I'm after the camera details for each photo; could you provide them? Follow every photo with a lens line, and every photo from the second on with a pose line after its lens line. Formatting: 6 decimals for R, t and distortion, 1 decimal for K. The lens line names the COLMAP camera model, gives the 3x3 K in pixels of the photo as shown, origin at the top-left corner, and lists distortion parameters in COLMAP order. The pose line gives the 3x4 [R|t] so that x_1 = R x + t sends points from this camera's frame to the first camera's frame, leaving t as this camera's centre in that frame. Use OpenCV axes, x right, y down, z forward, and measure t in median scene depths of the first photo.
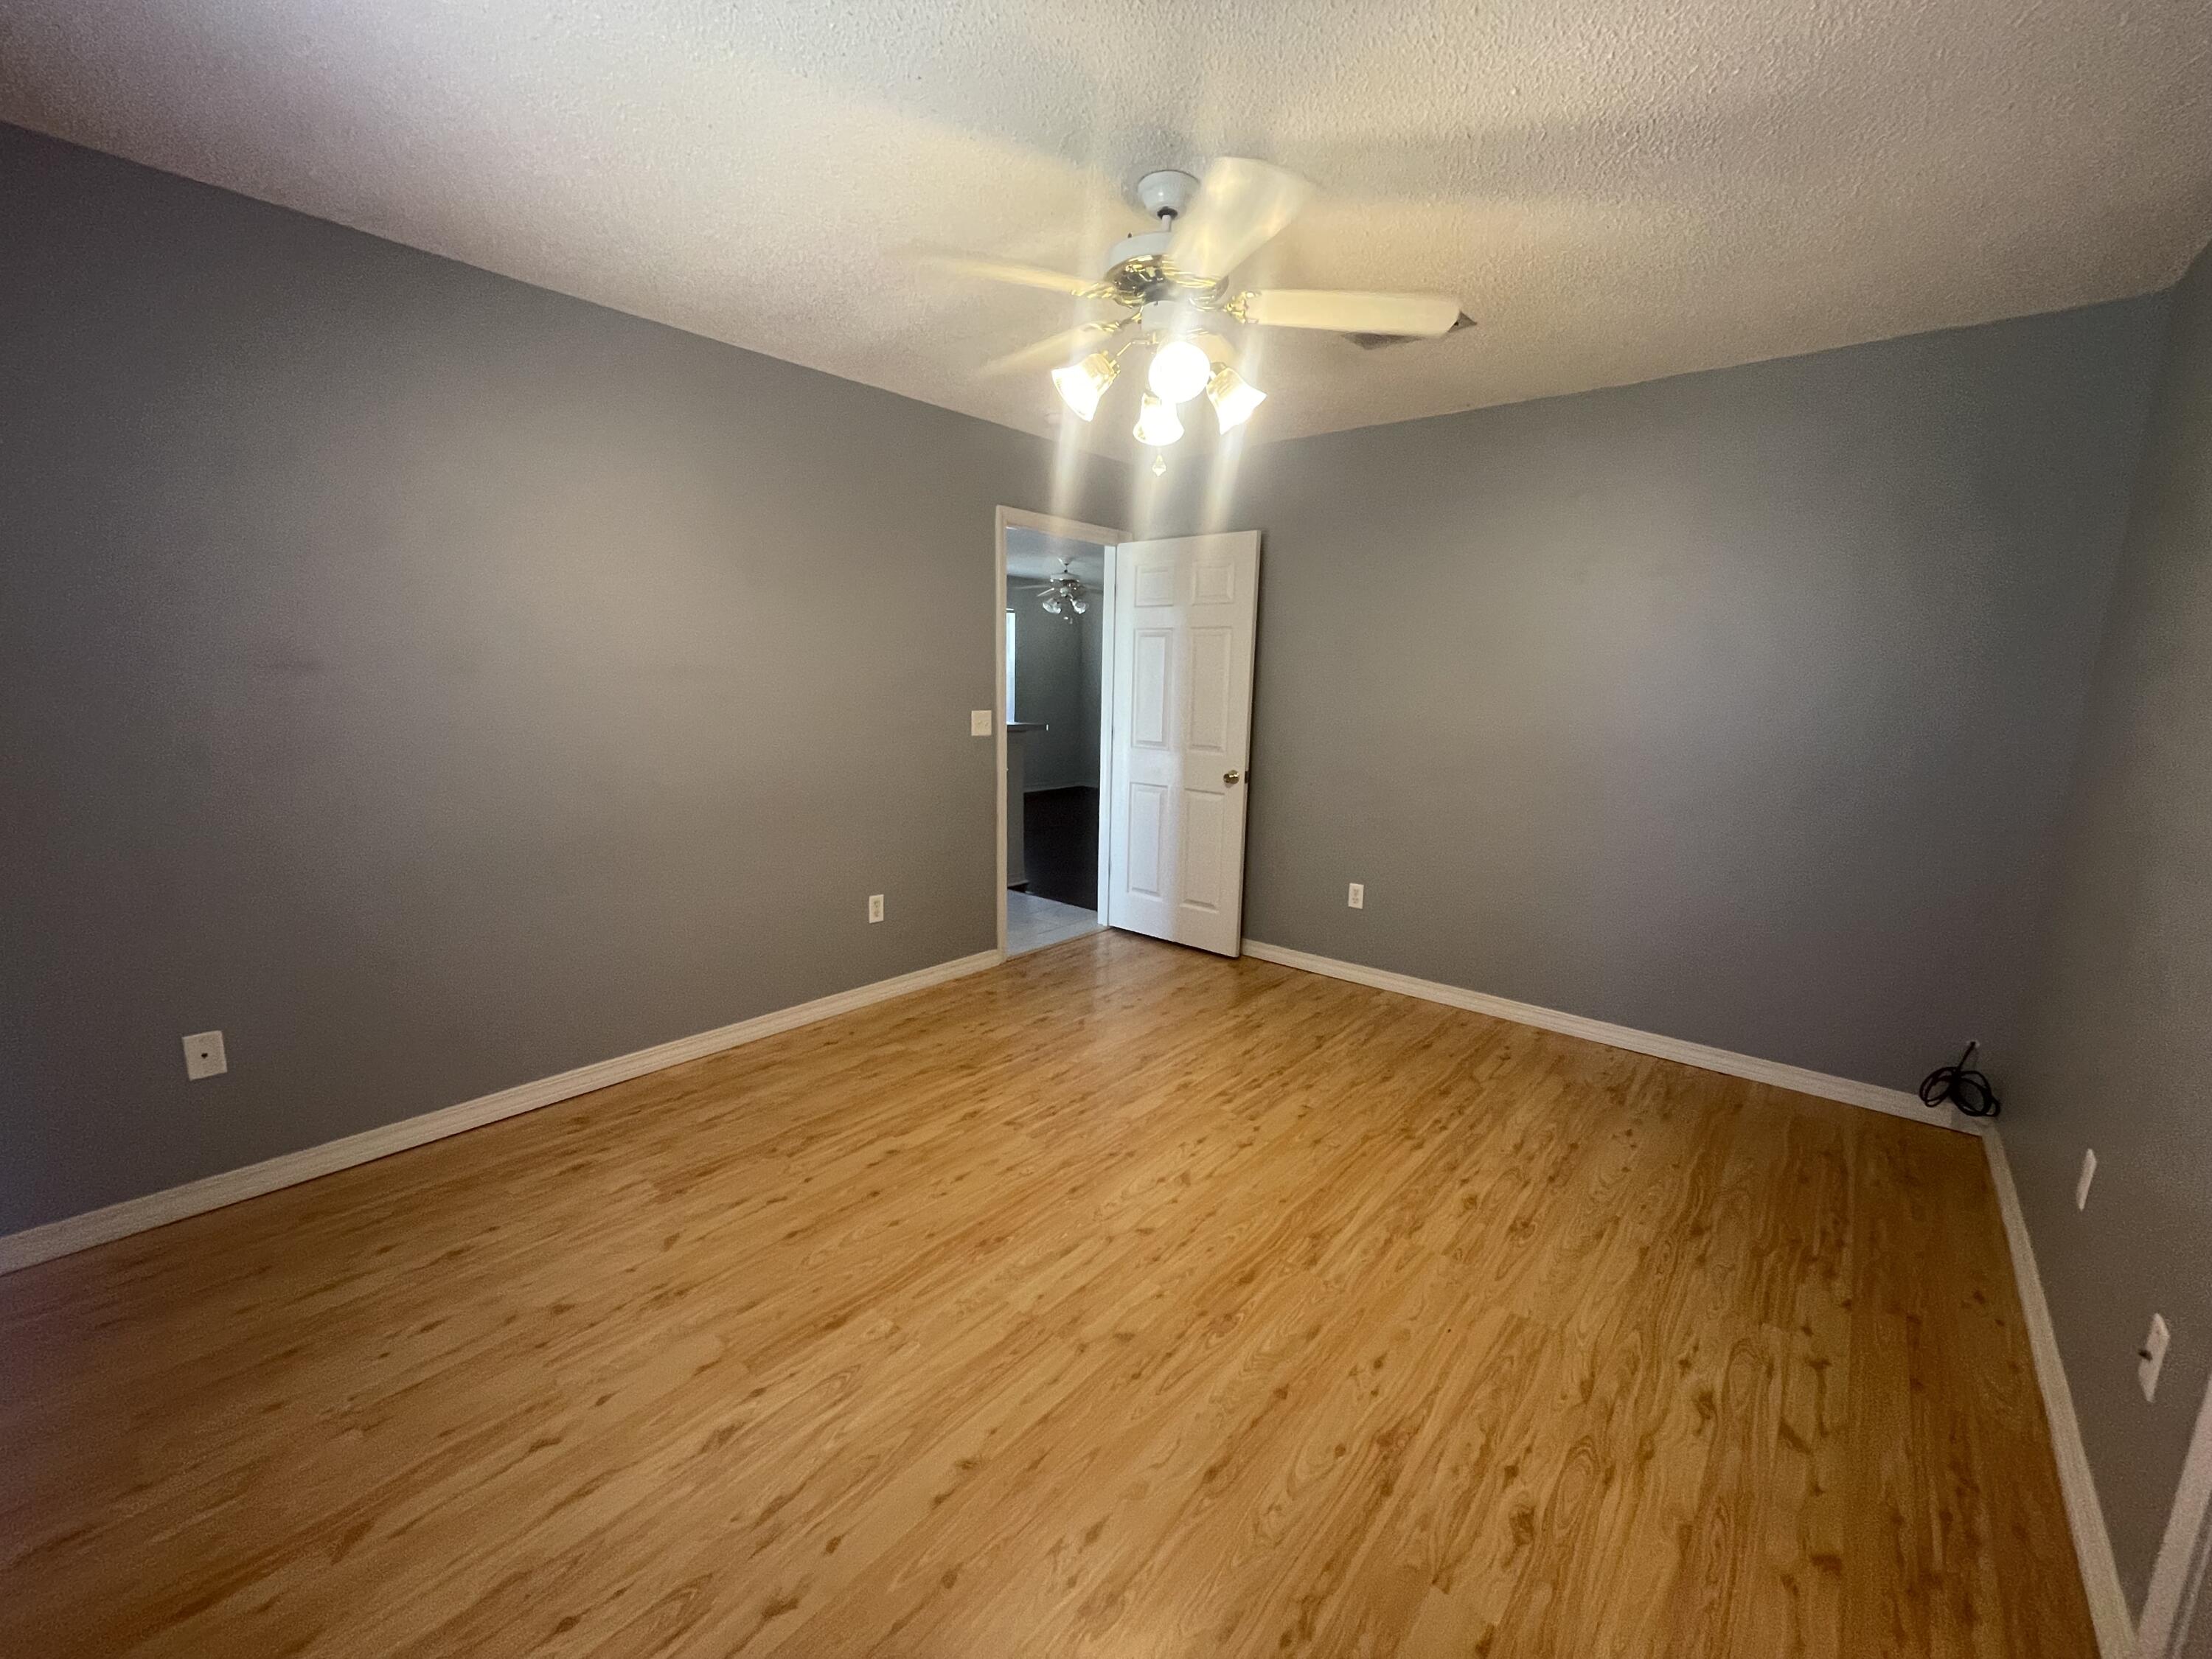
lens RADIAL K [[887.4, 0, 1109.0], [0, 887.4, 839.1], [0, 0, 1]] dist [-0.000616, 0.000209]
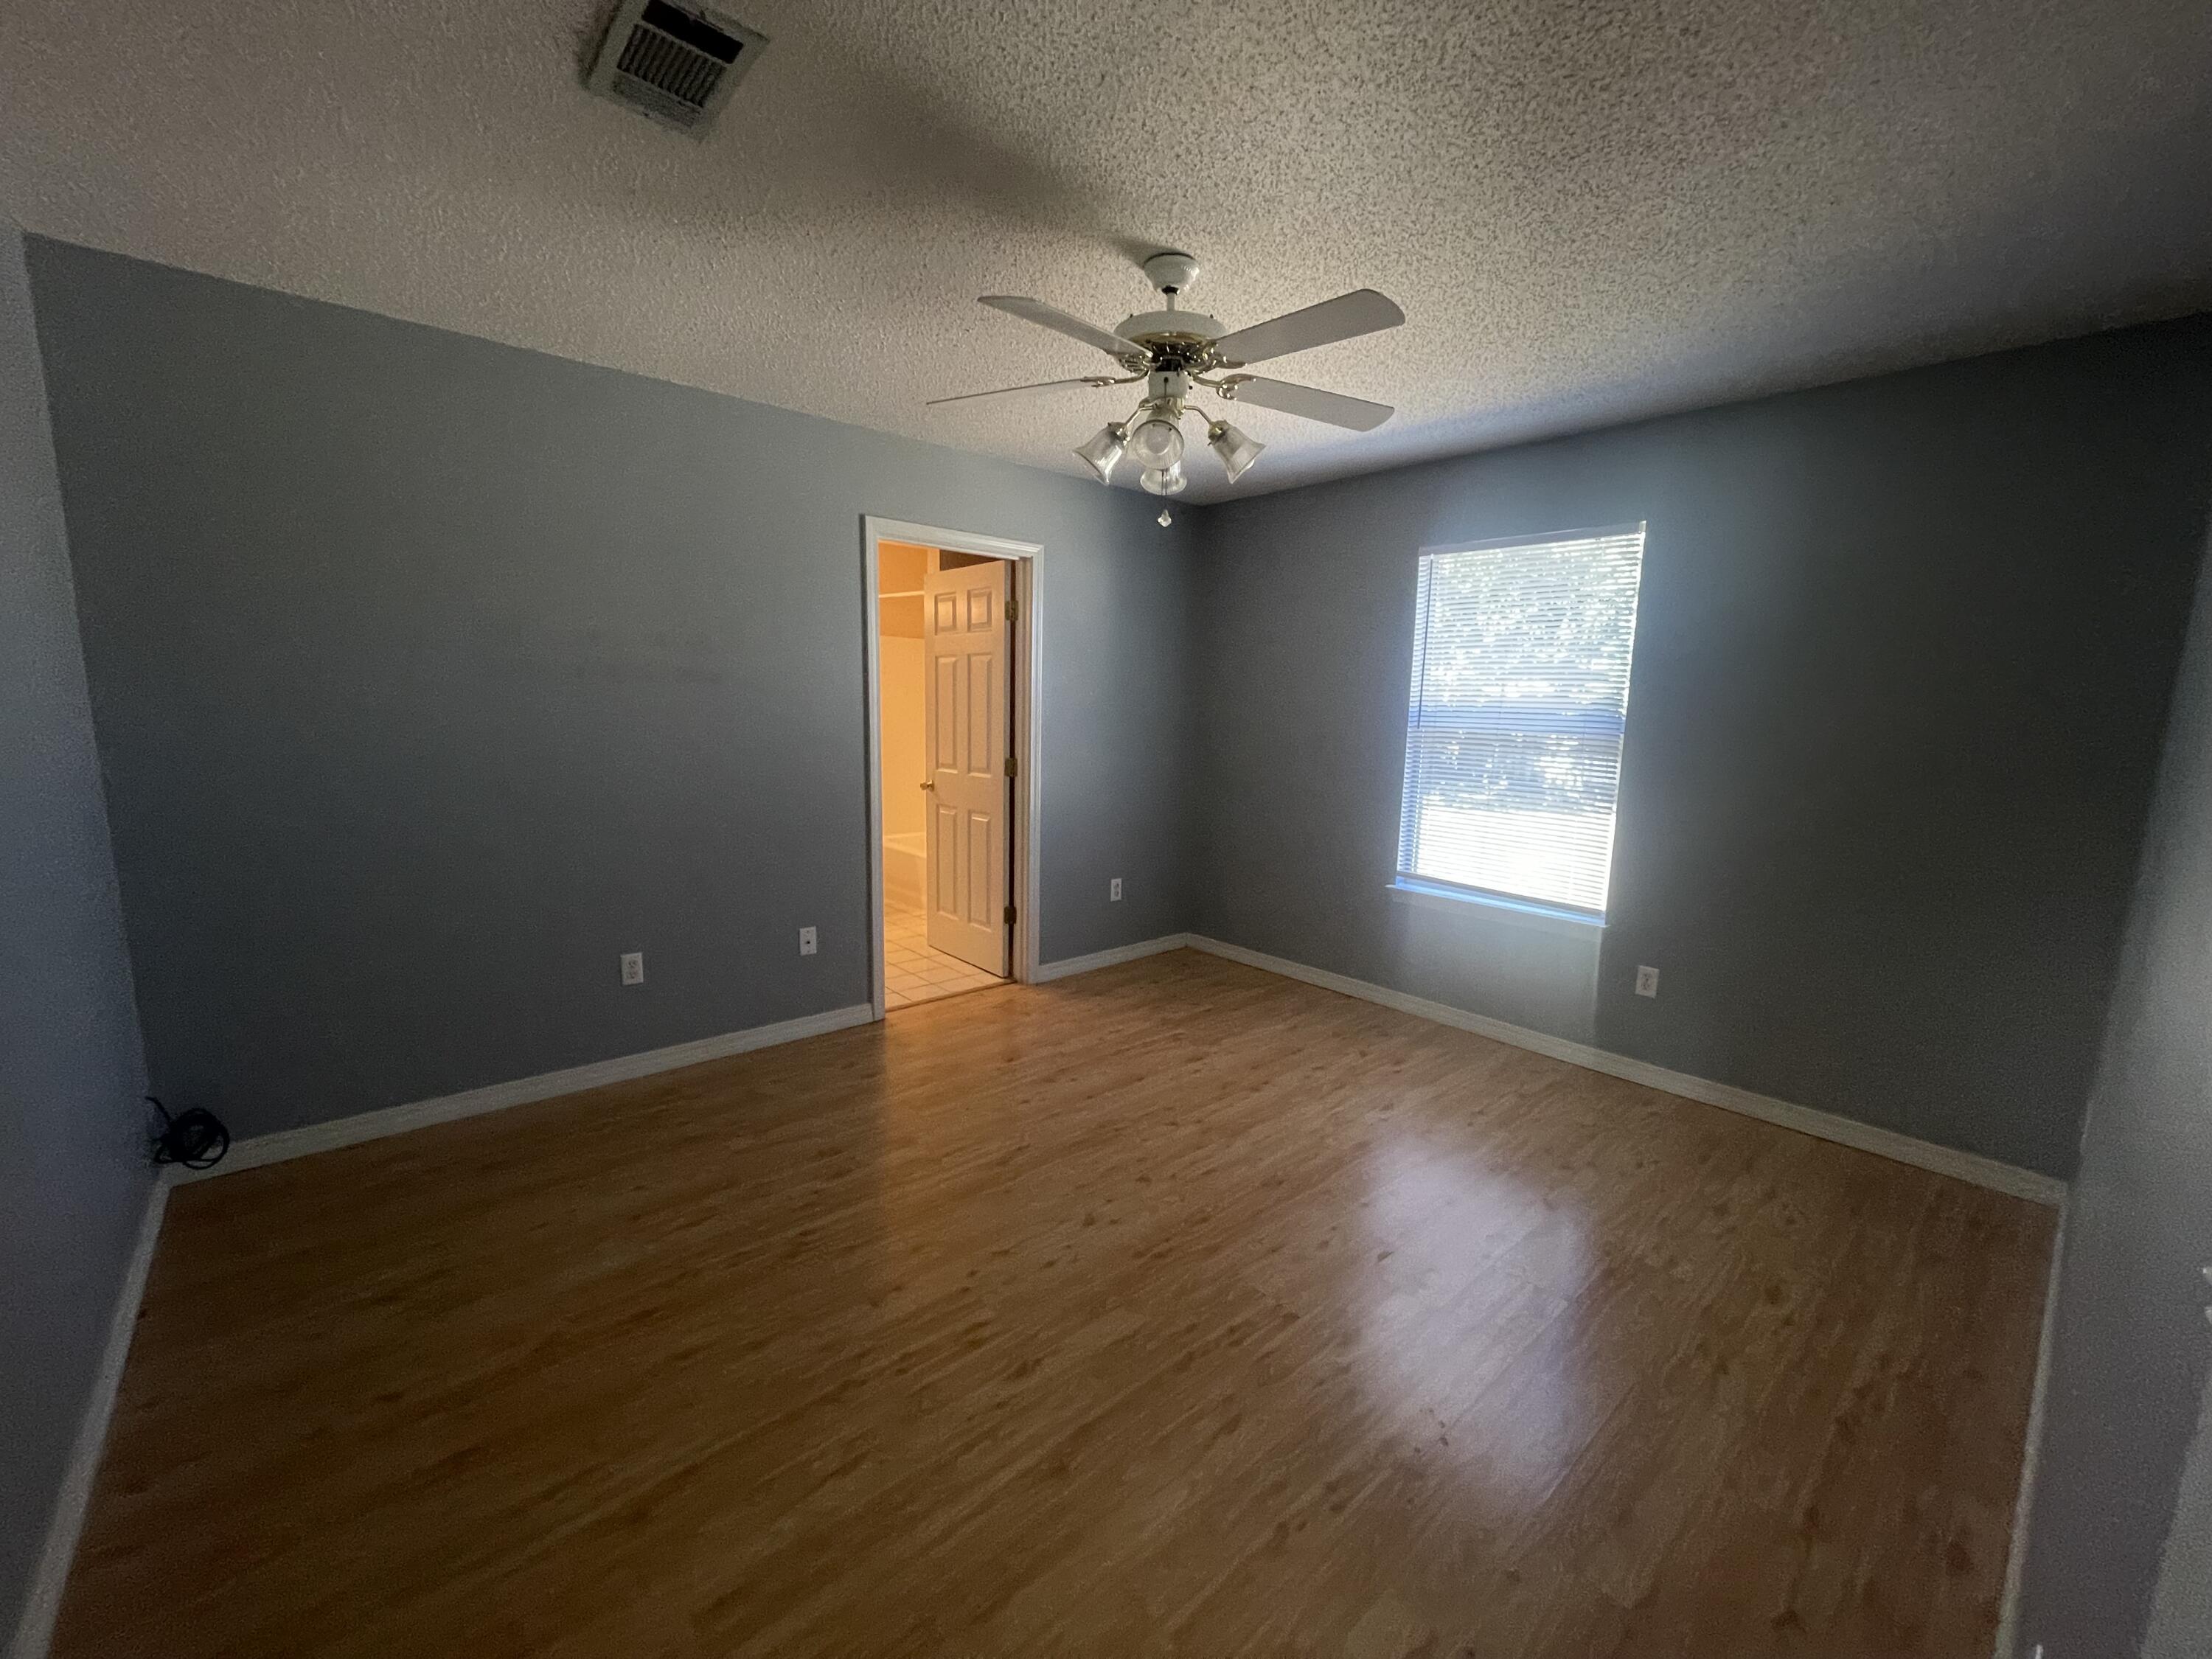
lens RADIAL K [[887.4, 0, 1109.0], [0, 887.4, 839.1], [0, 0, 1]] dist [-0.000616, 0.000209]
pose [[-0.988132, -0.064987, 0.139184, -0.040319], [-0.015843, 0.944383, 0.328466, -0.307791], [-0.152788, 0.322363, -0.934204, 1.634130]]
